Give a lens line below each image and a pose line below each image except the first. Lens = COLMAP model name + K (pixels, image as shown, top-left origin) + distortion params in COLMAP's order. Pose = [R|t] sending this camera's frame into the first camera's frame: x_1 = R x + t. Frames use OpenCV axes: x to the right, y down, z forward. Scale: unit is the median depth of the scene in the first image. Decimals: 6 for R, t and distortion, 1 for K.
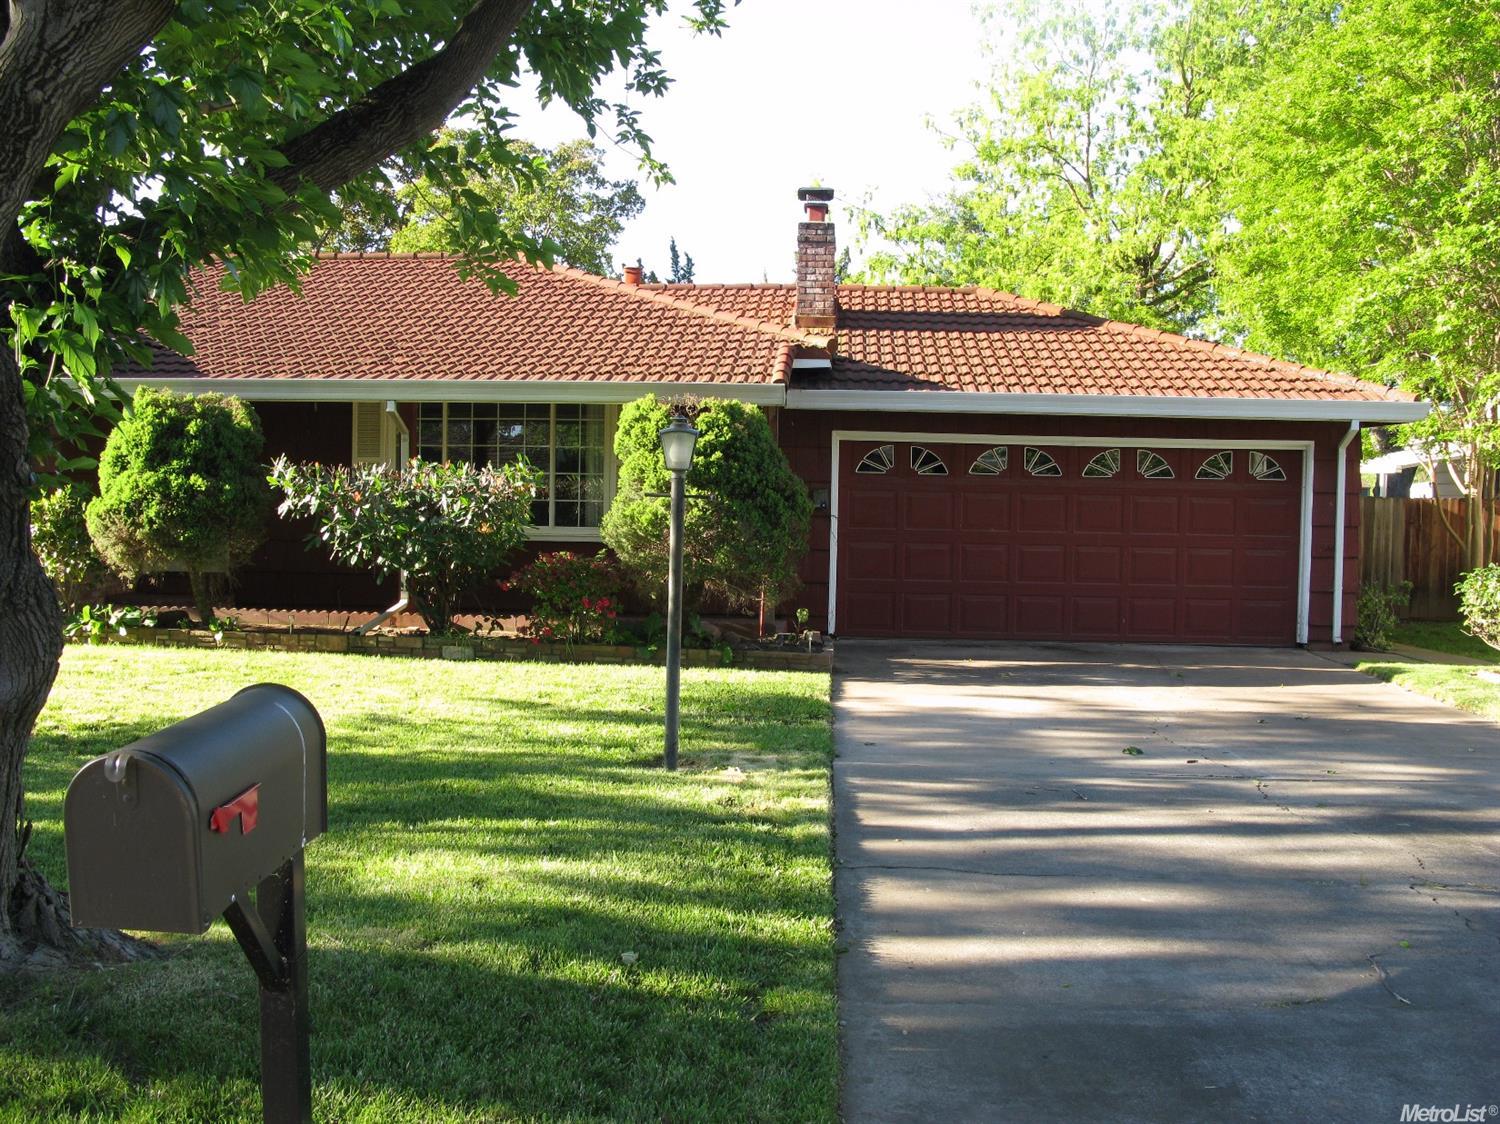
lens RADIAL K [[1559.6, 0, 751.1], [0, 1559.6, 560.4], [0, 0, 1]] dist [-0.100405, 0.000000]
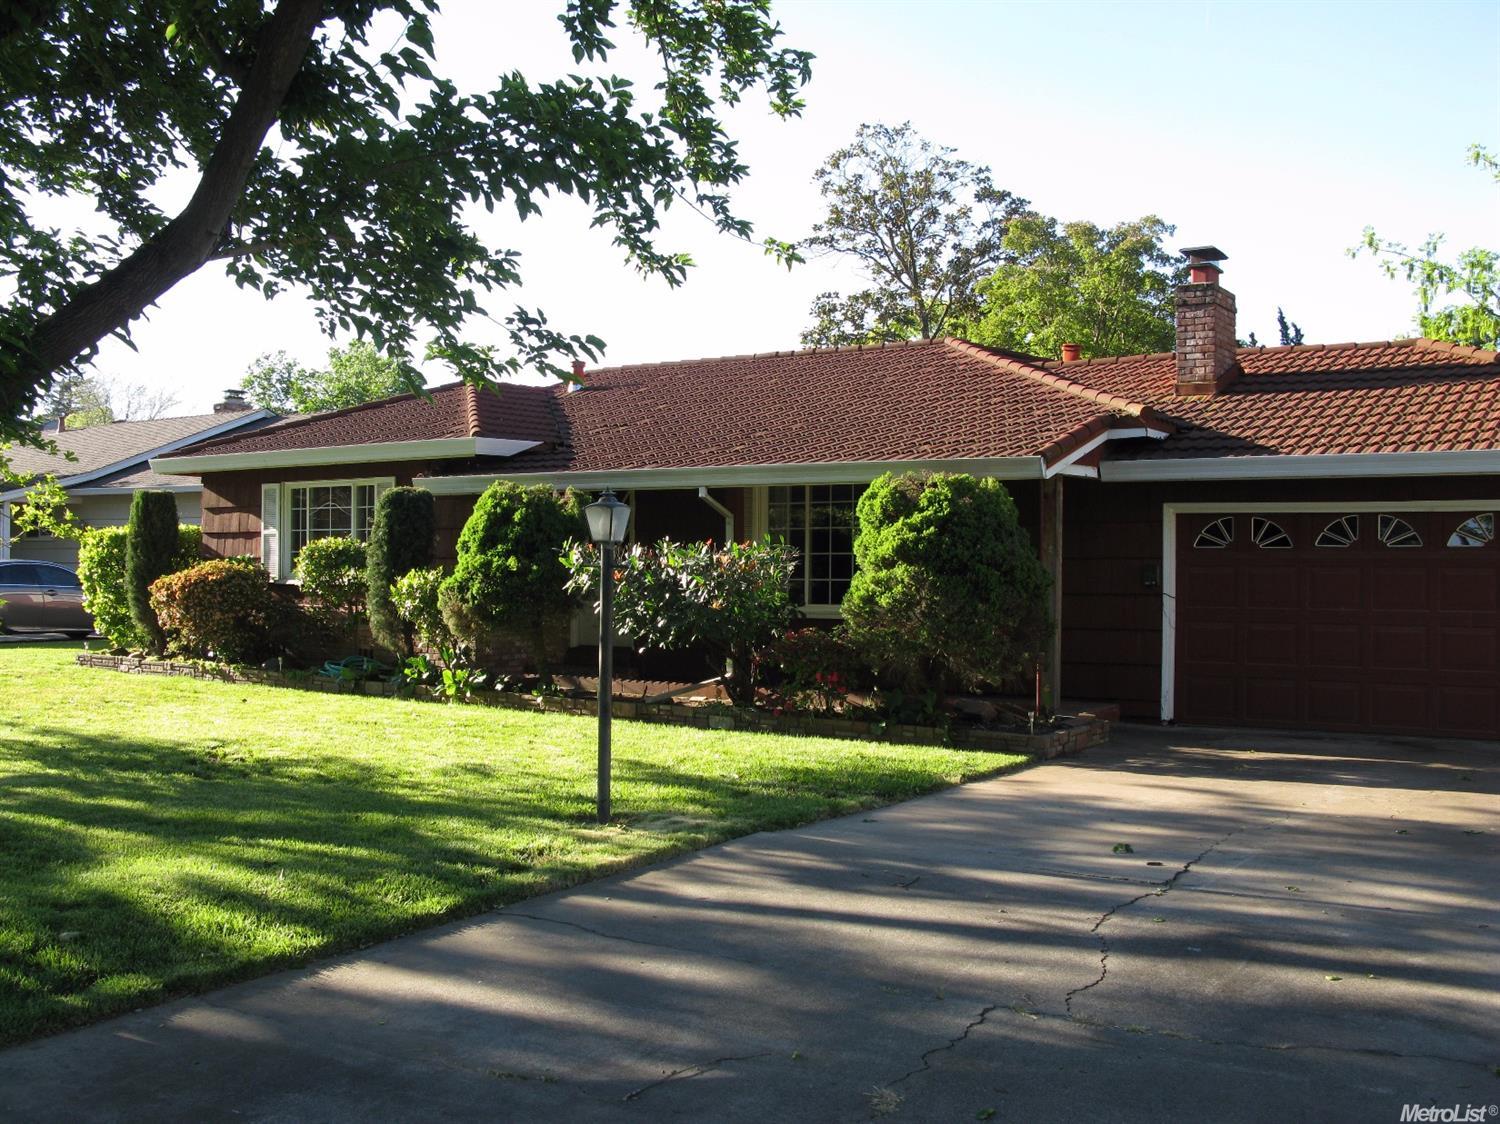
lens RADIAL K [[1559.6, 0, 736.3], [0, 1559.6, 551.3], [0, 0, 1]] dist [-0.100405, 0.000000]
pose [[0.868526, -0.016815, -0.495358, 0.347621], [-0.015325, 0.998036, -0.060747, 0.007549], [0.495406, 0.060352, 0.866562, 0.079852]]
